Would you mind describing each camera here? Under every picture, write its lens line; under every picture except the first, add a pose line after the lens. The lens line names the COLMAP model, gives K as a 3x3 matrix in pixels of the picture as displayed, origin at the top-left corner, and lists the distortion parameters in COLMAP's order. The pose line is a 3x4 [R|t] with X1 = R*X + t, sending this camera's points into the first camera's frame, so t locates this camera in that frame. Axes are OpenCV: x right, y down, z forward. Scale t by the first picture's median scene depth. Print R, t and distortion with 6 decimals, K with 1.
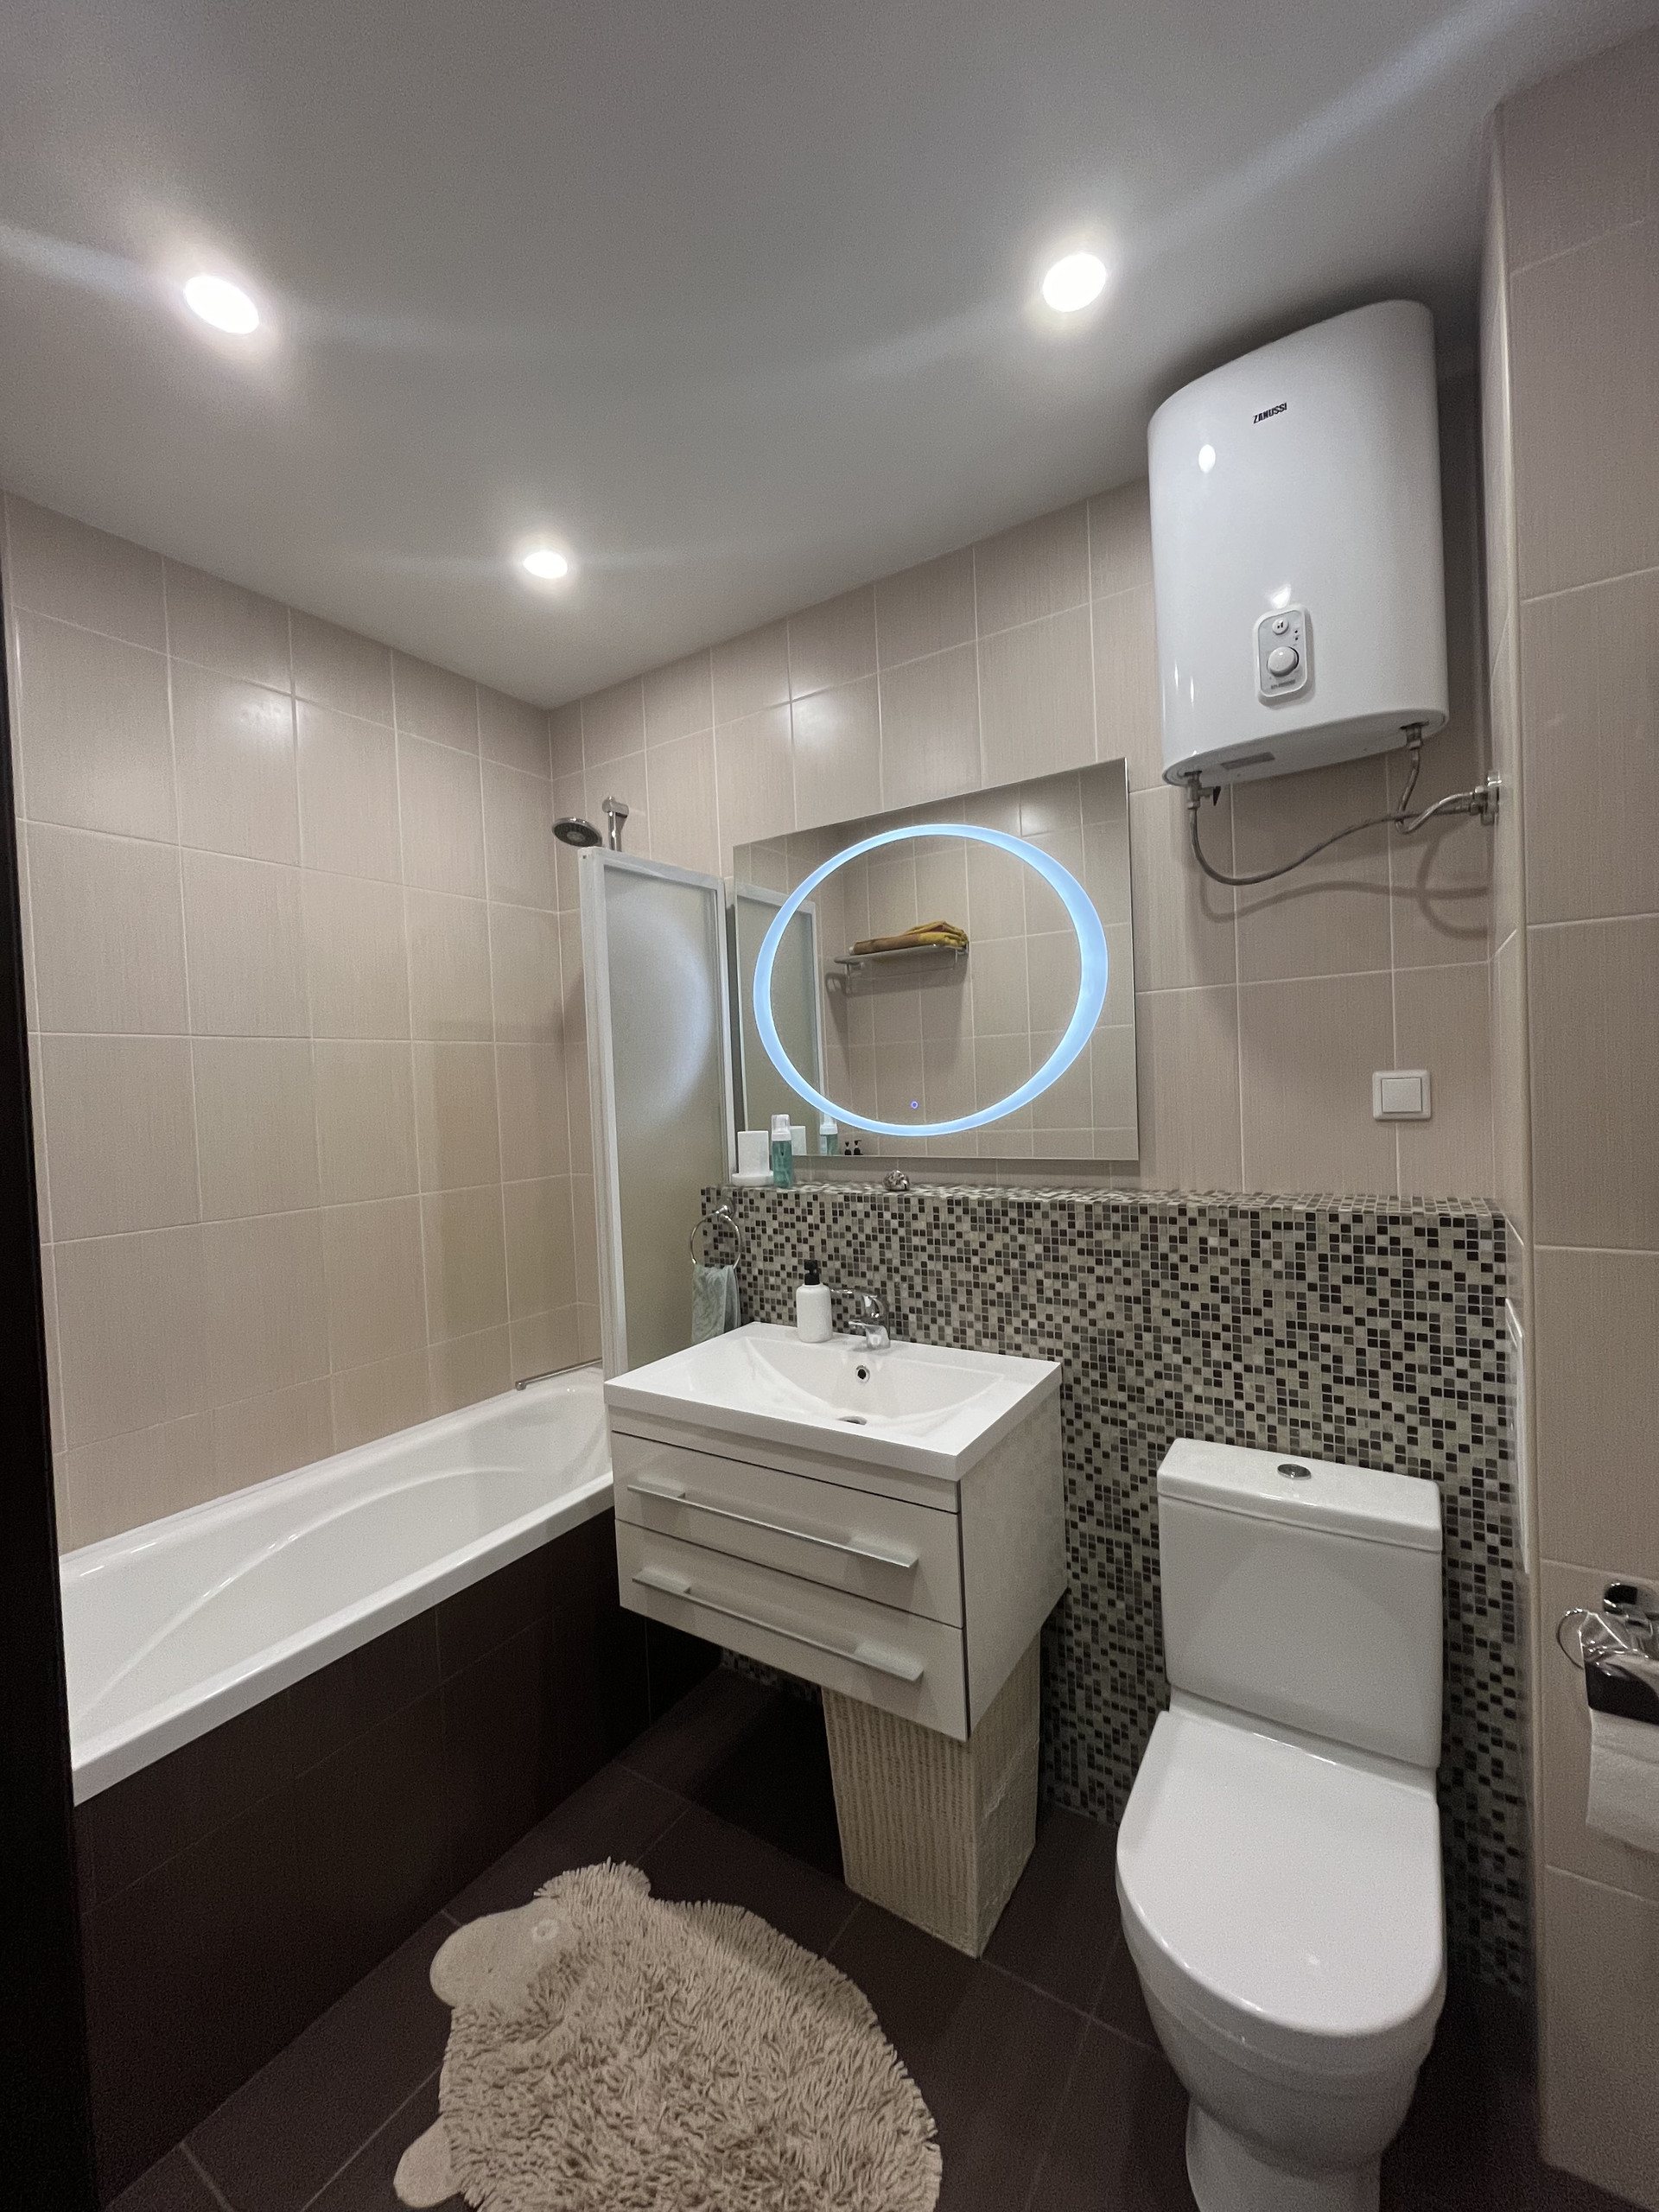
lens RADIAL K [[889.5, 0, 832.5], [0, 889.5, 1106.8], [0, 0, 1]] dist [-0.002877, -0.000267]
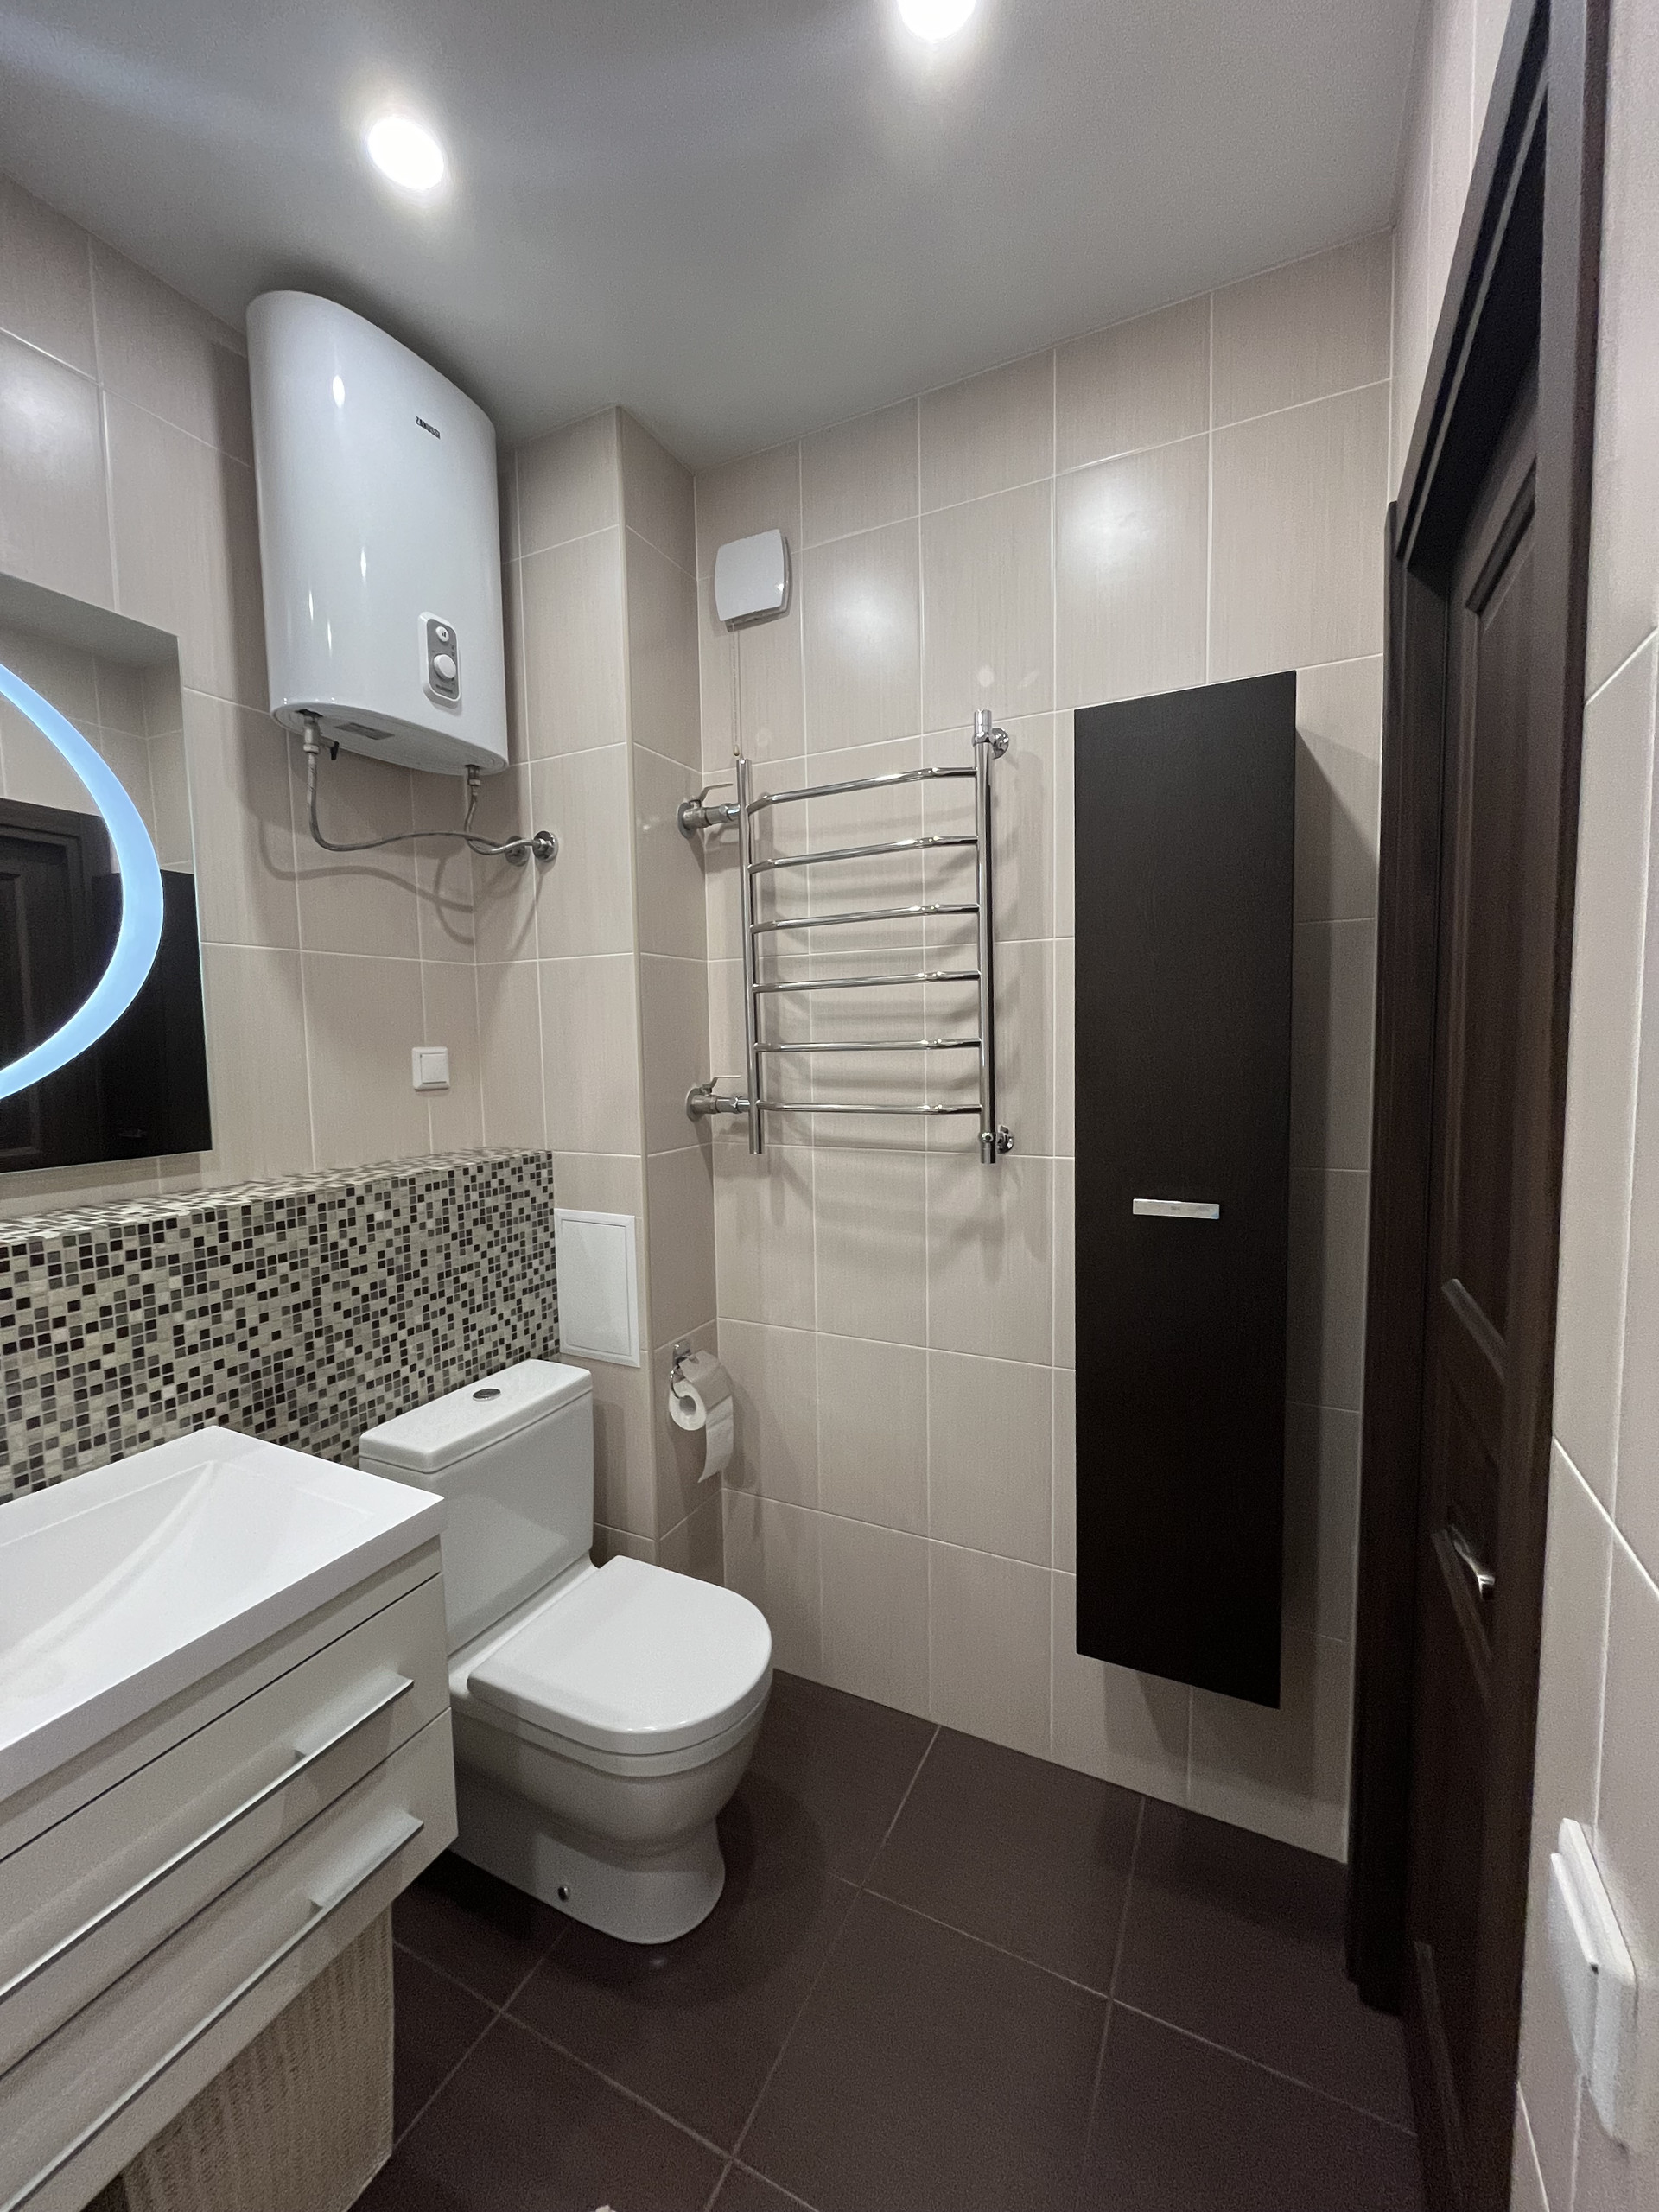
lens RADIAL K [[889.5, 0, 834.0], [0, 889.5, 1103.2], [0, 0, 1]] dist [-0.002877, -0.000267]
pose [[-0.120524, -0.030466, 0.992243, -0.588721], [0.042979, 0.998432, 0.035876, 0.014260], [-0.991780, 0.046970, -0.119026, 0.609142]]
